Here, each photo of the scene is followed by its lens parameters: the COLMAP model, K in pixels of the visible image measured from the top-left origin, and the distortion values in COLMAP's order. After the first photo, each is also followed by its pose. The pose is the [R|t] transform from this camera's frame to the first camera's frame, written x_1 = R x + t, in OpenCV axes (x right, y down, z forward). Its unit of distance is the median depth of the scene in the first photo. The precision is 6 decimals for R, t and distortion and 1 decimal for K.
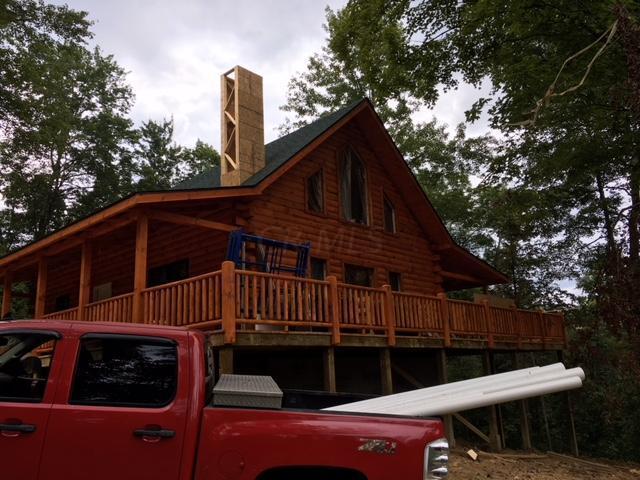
lens RADIAL K [[545.2, 0, 320.0], [0, 545.2, 240.0], [0, 0, 1]] dist [0.041733, -0.008508]
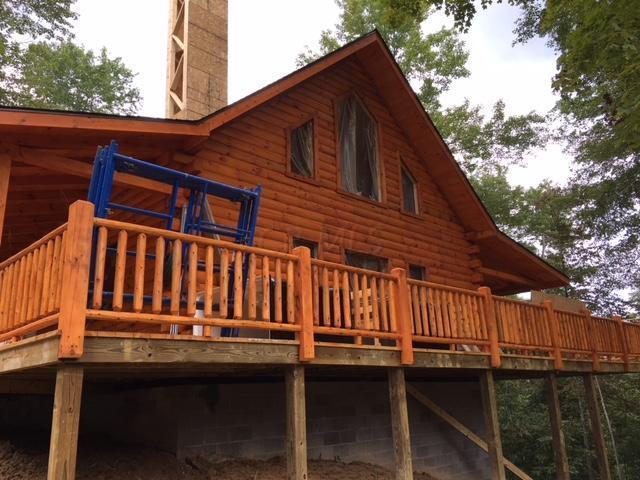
lens RADIAL K [[545.2, 0, 320.0], [0, 545.2, 240.0], [0, 0, 1]] dist [0.041733, -0.008508]
pose [[0.998334, -0.011537, -0.056527, 0.051445], [0.009367, 0.999215, -0.038498, 0.056135], [0.056927, 0.037904, 0.997659, 0.275142]]
